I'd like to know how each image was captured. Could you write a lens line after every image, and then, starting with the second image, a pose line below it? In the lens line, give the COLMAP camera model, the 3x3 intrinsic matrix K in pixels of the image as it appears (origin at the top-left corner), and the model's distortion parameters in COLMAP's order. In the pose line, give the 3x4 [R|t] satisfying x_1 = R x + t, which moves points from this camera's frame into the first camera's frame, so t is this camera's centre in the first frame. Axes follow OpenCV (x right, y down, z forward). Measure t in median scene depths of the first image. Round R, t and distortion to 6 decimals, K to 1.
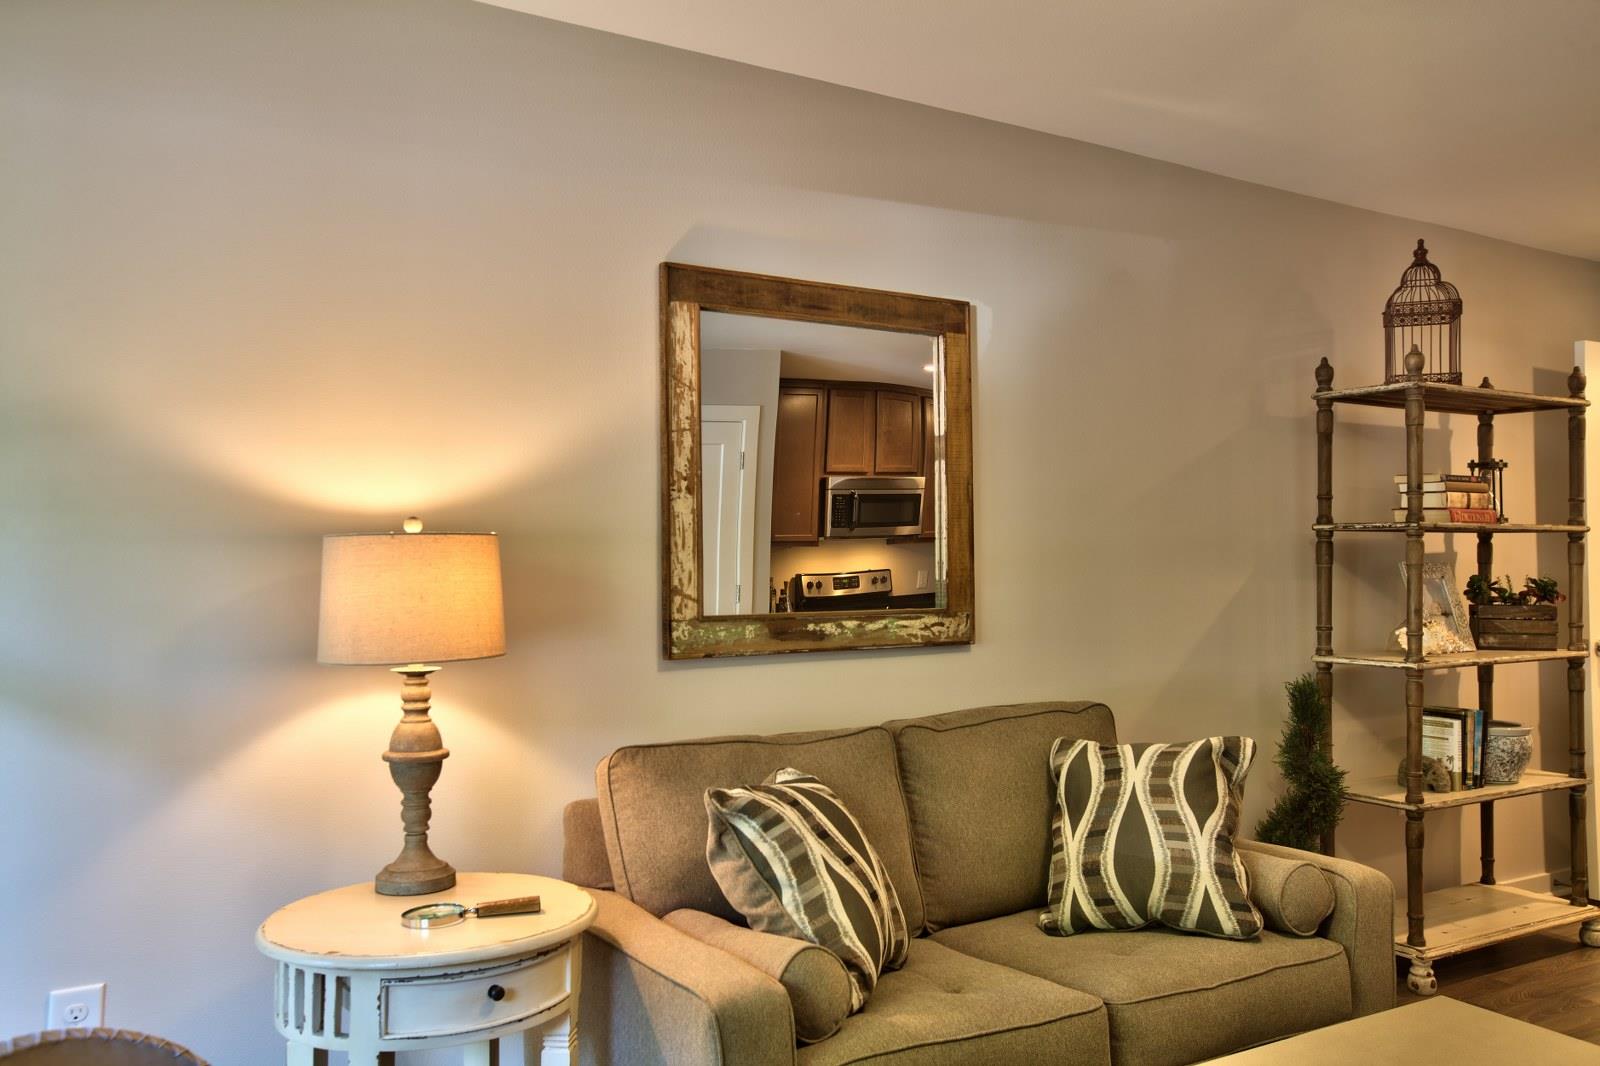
lens RADIAL K [[1305.0, 0, 796.5], [0, 1305.0, 529.8], [0, 0, 1]] dist [0.033898, 0.020299]
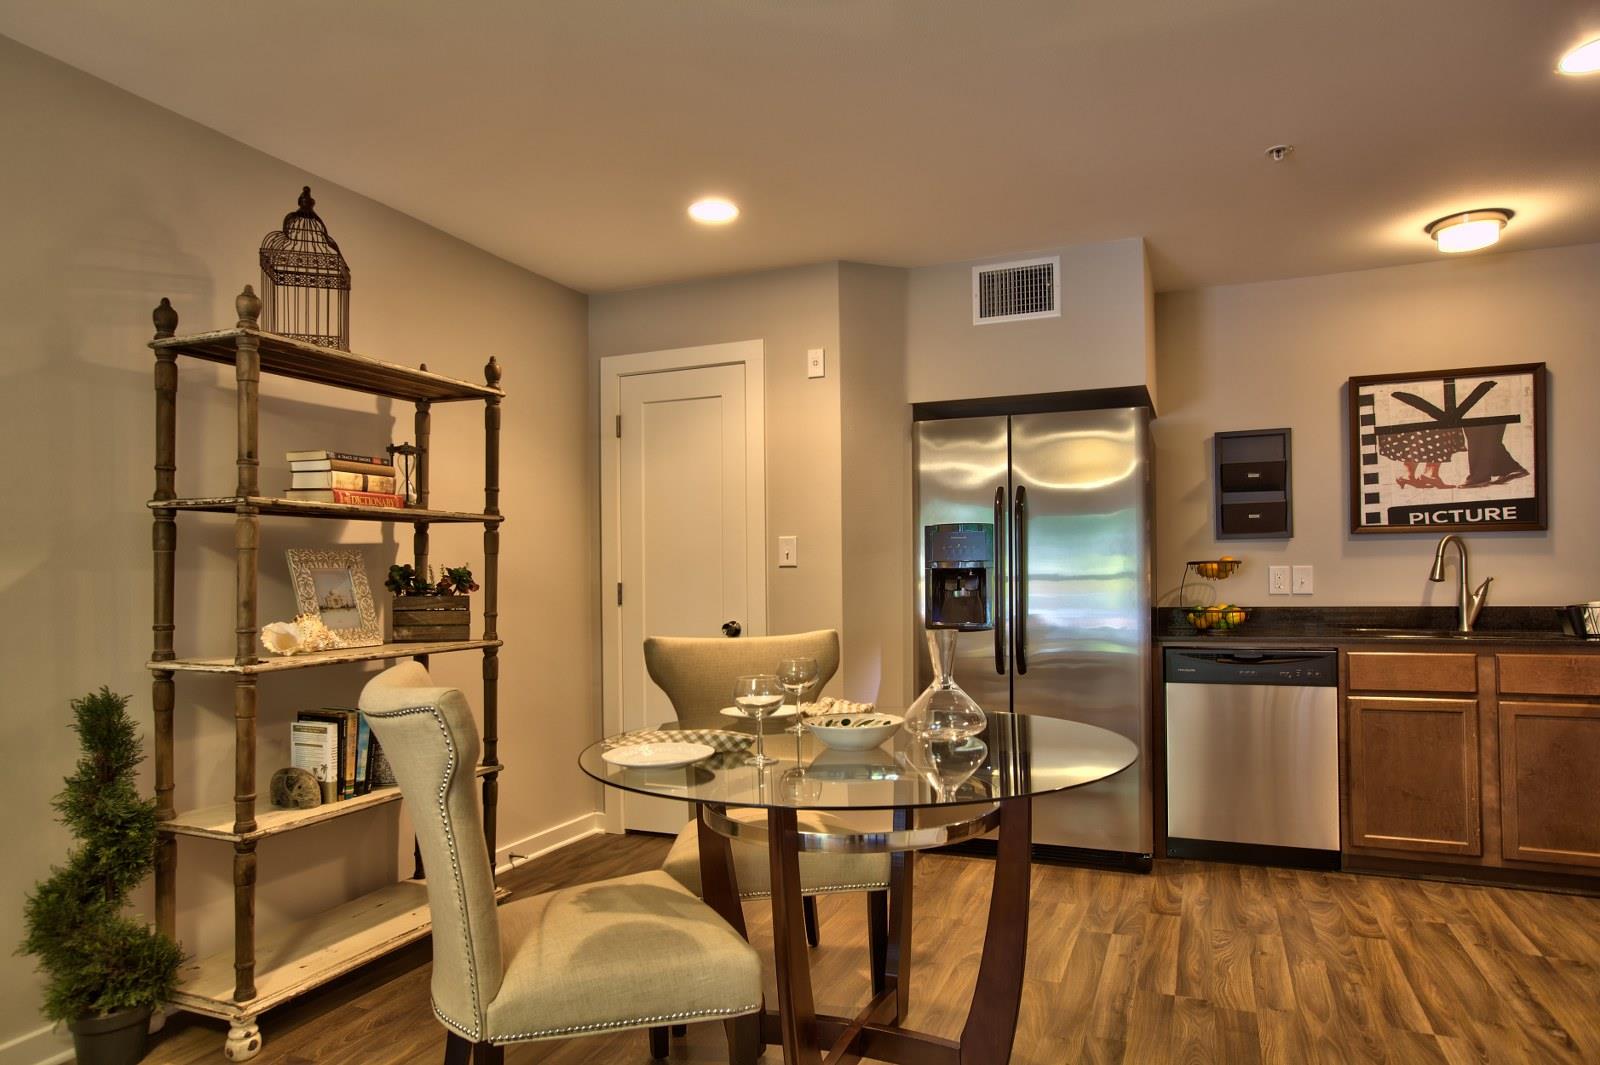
lens RADIAL K [[1024.2, 0, 791.9], [0, 1024.2, 554.6], [0, 0, 1]] dist [0.004739, 0.004363]
pose [[0.822227, 0.004463, 0.569143, 0.359286], [-0.009350, 0.999940, 0.005667, 0.021857], [-0.569083, -0.009981, 0.822219, 0.248260]]
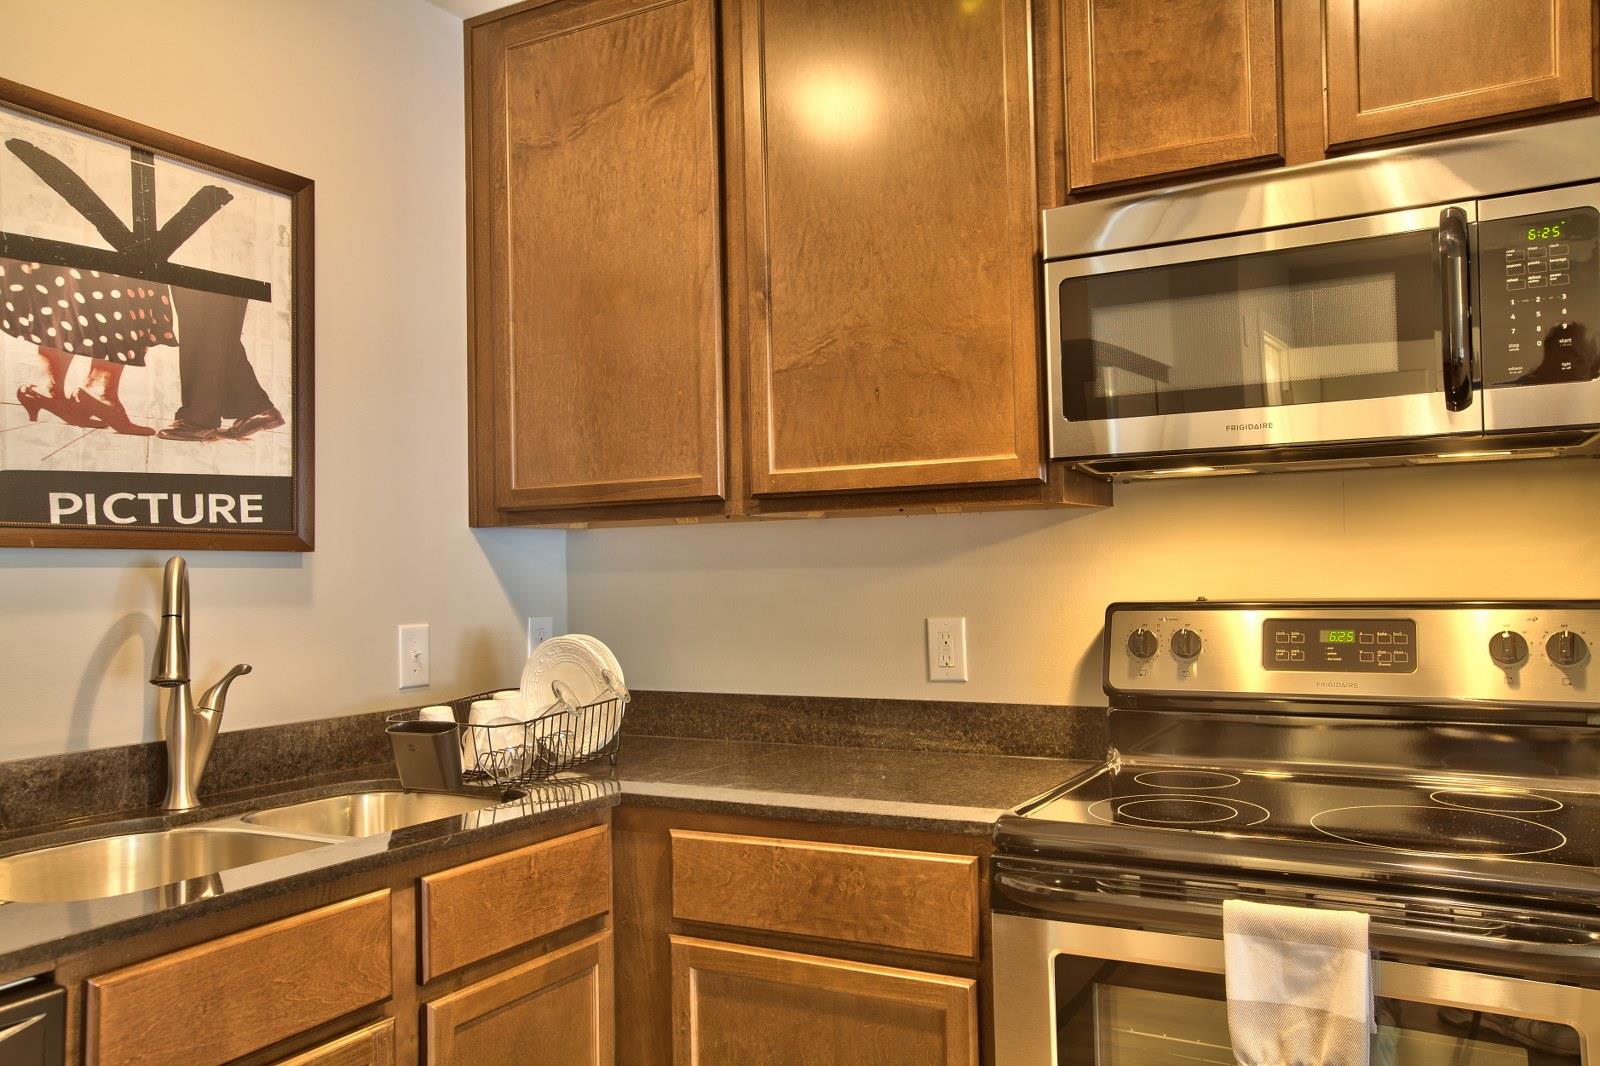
lens RADIAL K [[1305.0, 0, 797.5], [0, 1305.0, 531.0], [0, 0, 1]] dist [0.033898, 0.020299]
pose [[-0.447181, 0.037799, 0.893644, 0.734723], [-0.014673, 0.998662, -0.049583, 0.016122], [-0.894323, -0.035285, -0.446028, 0.560815]]
